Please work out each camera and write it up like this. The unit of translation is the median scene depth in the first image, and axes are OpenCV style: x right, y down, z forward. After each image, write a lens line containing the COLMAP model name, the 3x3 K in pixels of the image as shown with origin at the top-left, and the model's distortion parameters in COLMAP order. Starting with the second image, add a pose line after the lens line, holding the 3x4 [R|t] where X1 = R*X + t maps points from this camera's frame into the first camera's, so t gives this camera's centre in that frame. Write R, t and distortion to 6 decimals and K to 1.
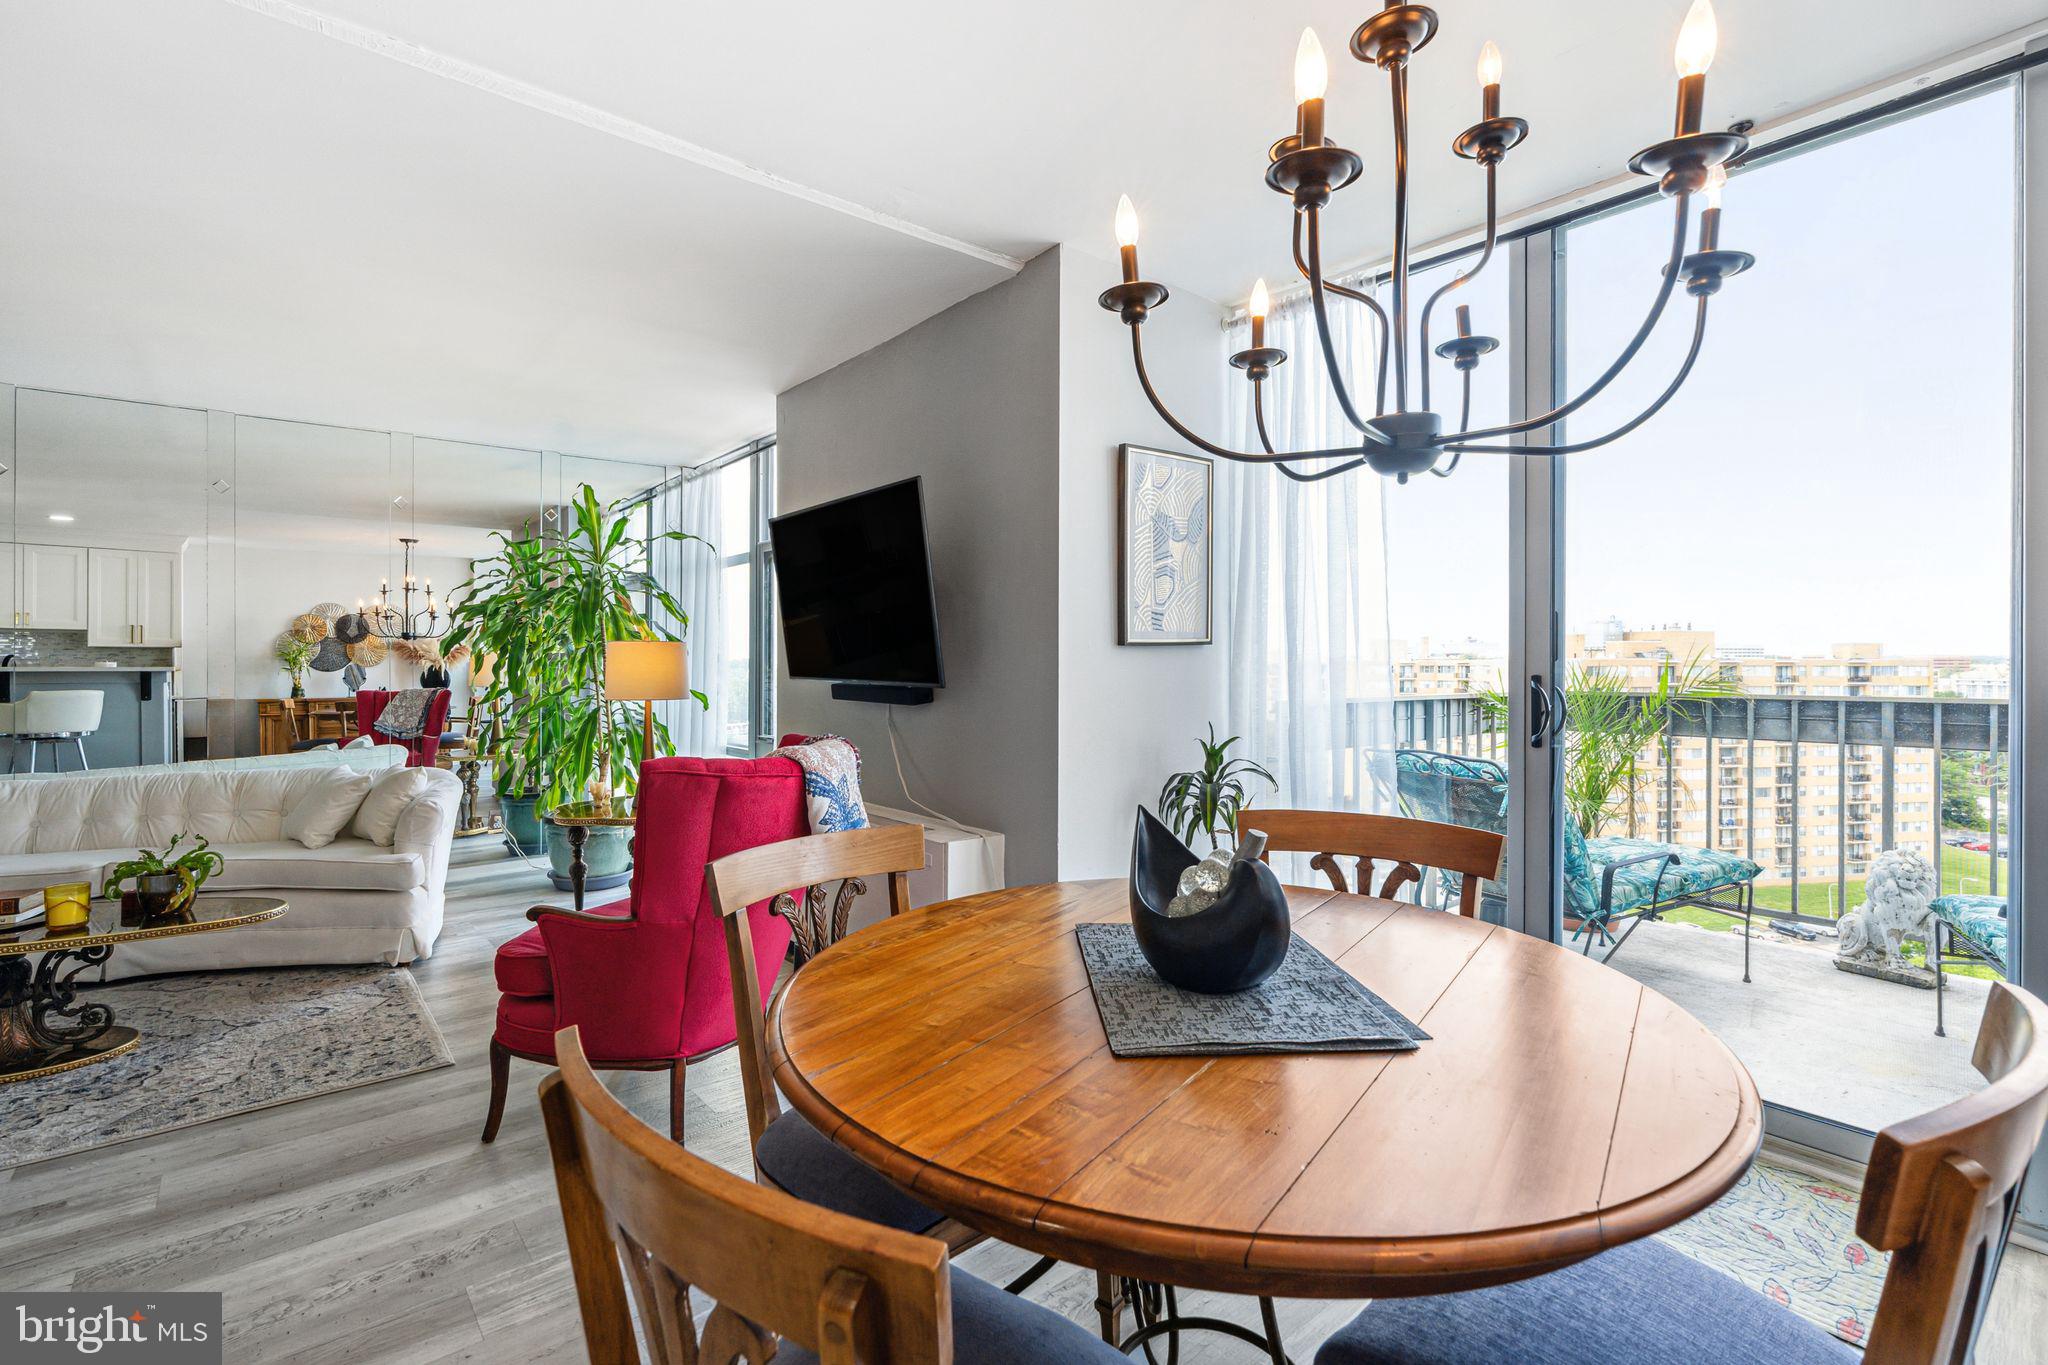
lens RADIAL K [[919.3, 0, 1014.5], [0, 919.3, 671.8], [0, 0, 1]] dist [-0.004637, 0.000669]
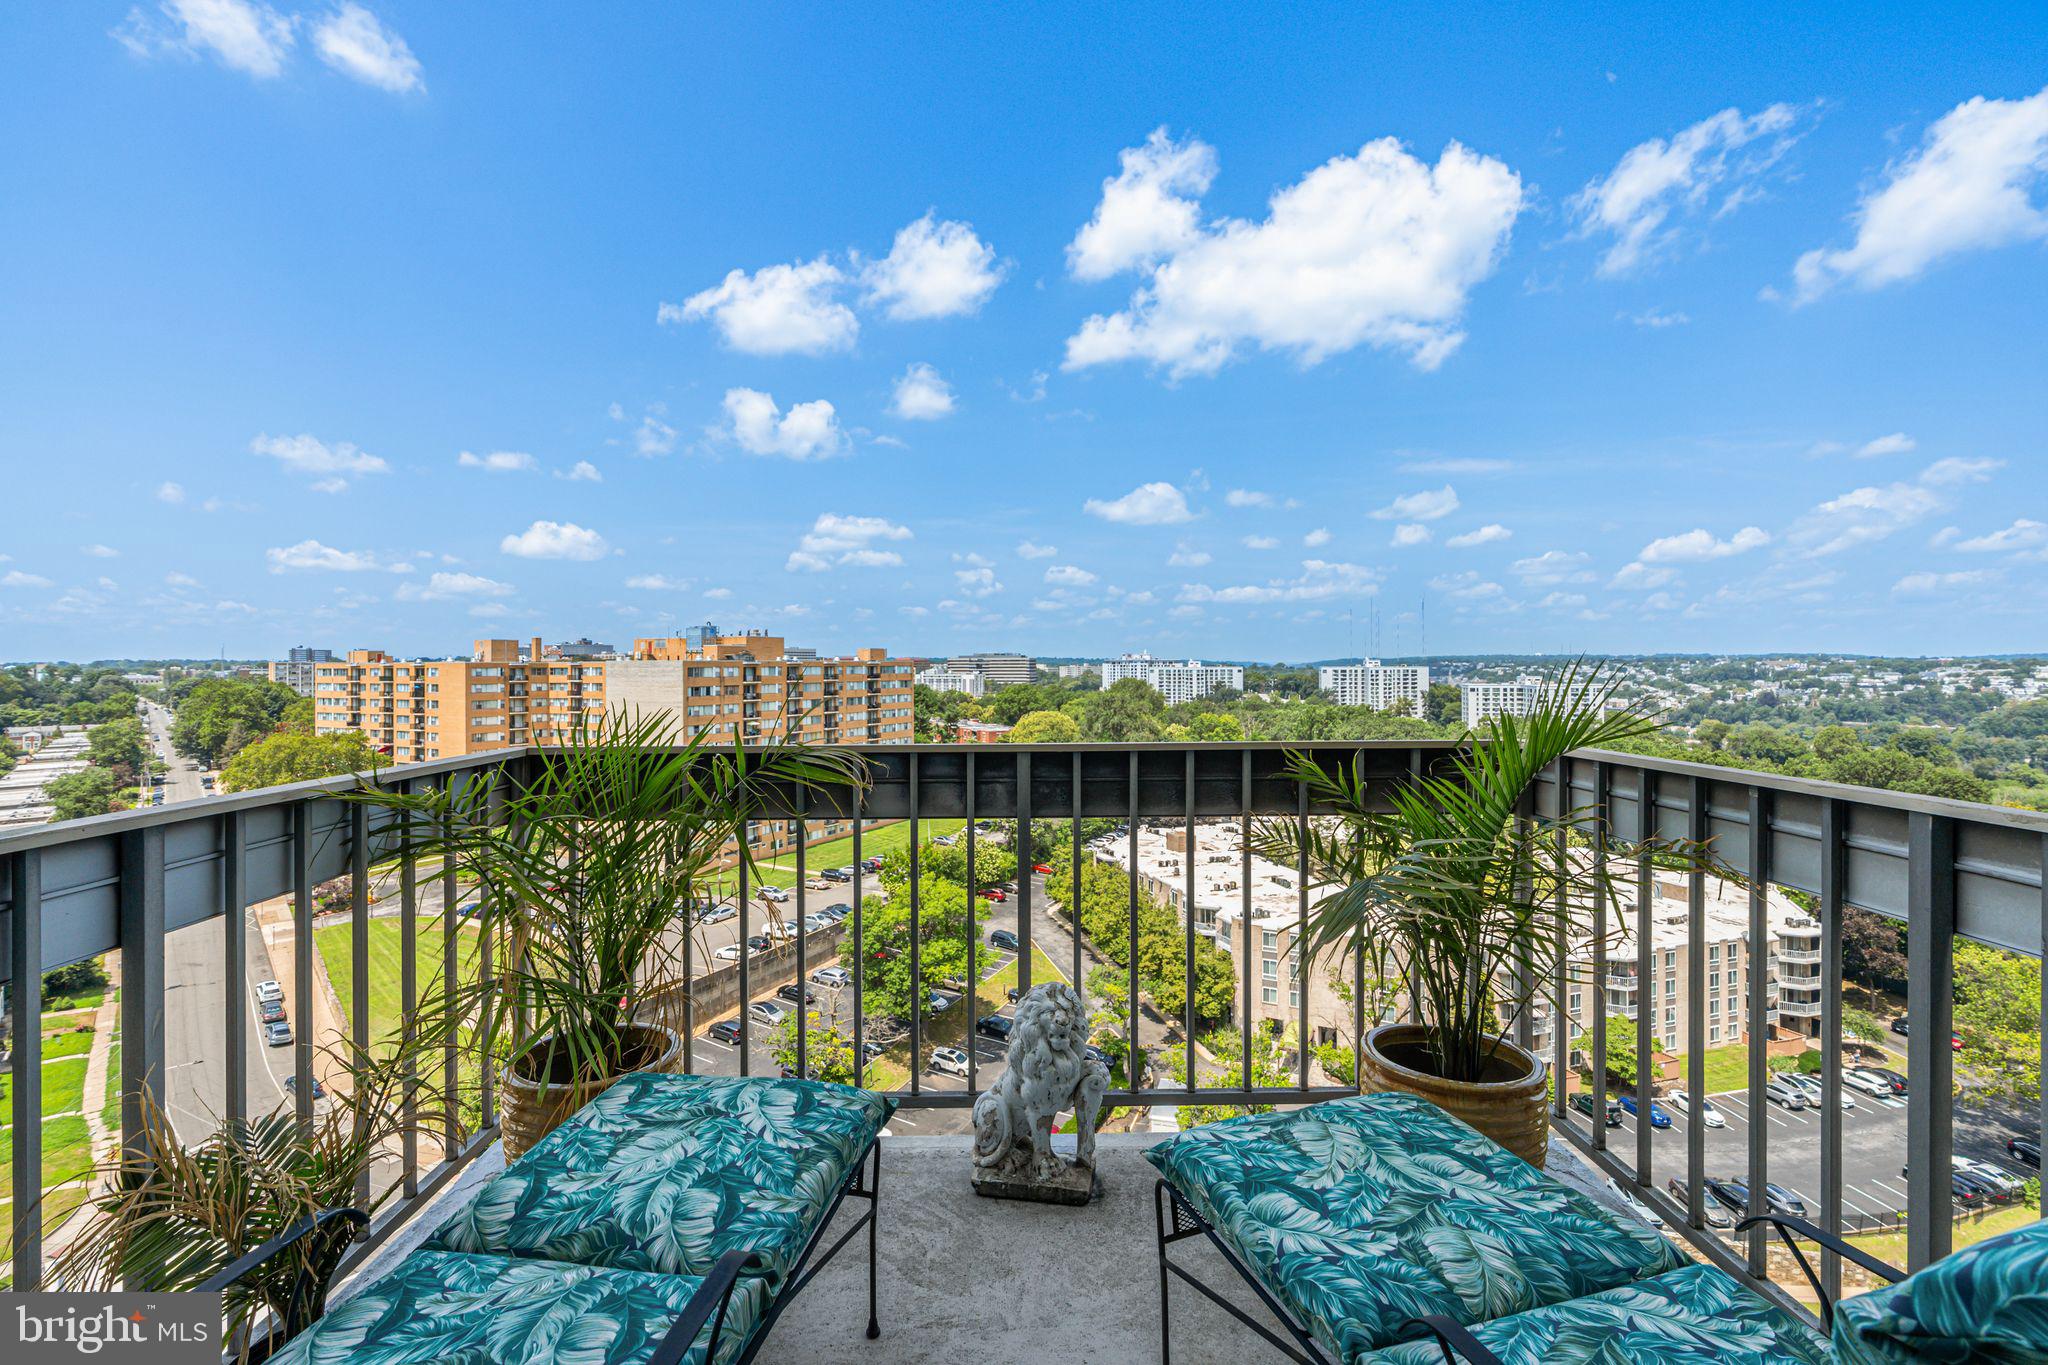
lens RADIAL K [[927.1, 0, 1002.5], [0, 927.1, 643.3], [0, 0, 1]] dist [-0.018028, 0.008458]
pose [[0.633638, 0.014320, 0.773497, 0.391938], [0.010639, 0.999573, -0.027221, -0.025198], [-0.773557, 0.025477, 0.633215, 0.539369]]
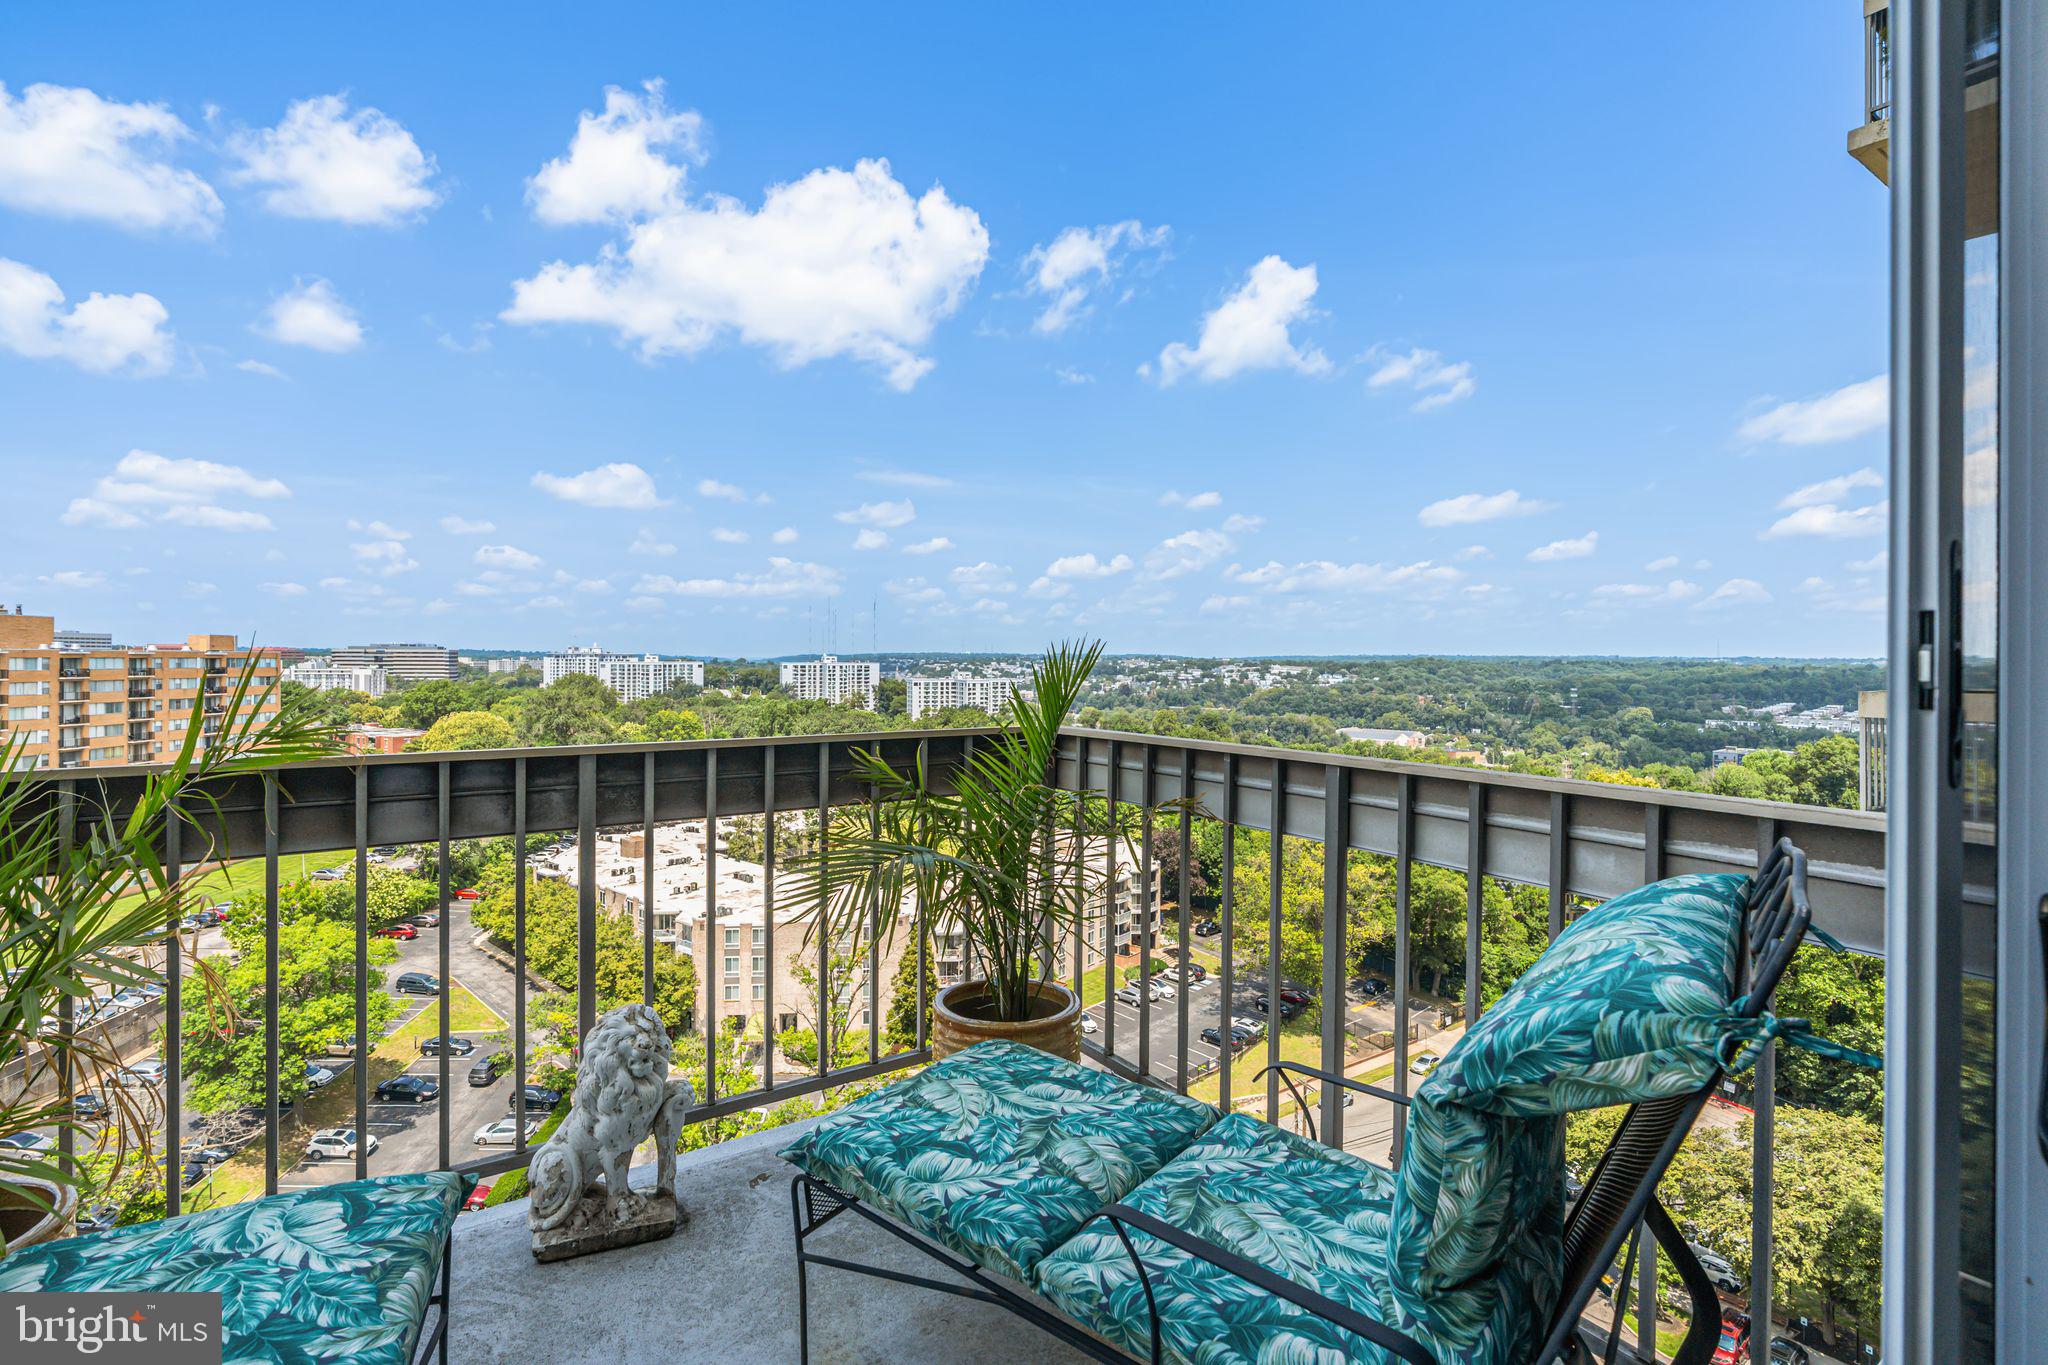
lens RADIAL K [[934.7, 0, 1008.4], [0, 934.7, 654.1], [0, 0, 1]] dist [-0.007081, 0.000167]
pose [[0.116305, 0.005532, 0.993198, 0.357410], [0.004027, 0.999974, -0.006042, -0.024817], [-0.993205, 0.004702, 0.116279, 0.609542]]
